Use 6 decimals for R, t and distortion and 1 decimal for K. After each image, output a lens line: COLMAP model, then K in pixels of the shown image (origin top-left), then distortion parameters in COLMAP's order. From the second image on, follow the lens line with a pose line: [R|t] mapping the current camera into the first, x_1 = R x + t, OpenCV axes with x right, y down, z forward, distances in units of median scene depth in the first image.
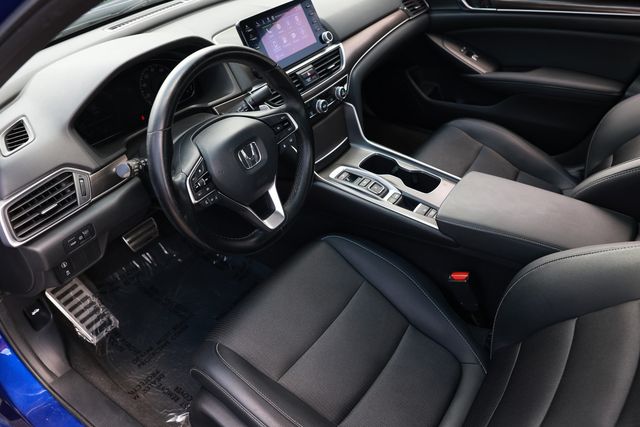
lens RADIAL K [[498.9, 0, 319.4], [0, 498.9, 210.5], [0, 0, 1]] dist [-0.119663, 0.108243]
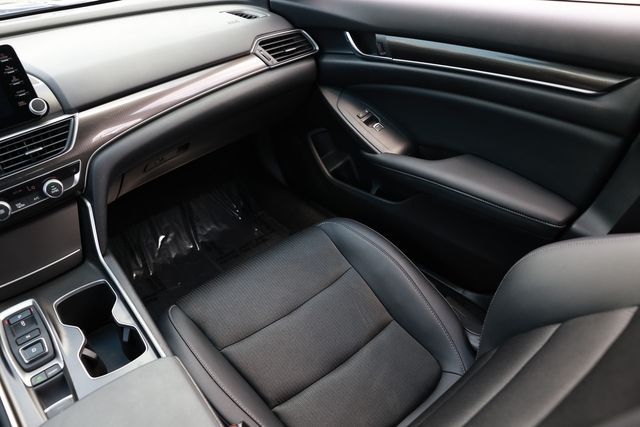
lens RADIAL K [[498.9, 0, 319.4], [0, 498.9, 210.5], [0, 0, 1]] dist [-0.119663, 0.108243]
pose [[0.959451, 0.121150, -0.254512, 0.457422], [-0.125991, 0.992028, -0.002741, -0.204328], [0.252151, 0.034696, 0.967066, 0.364682]]
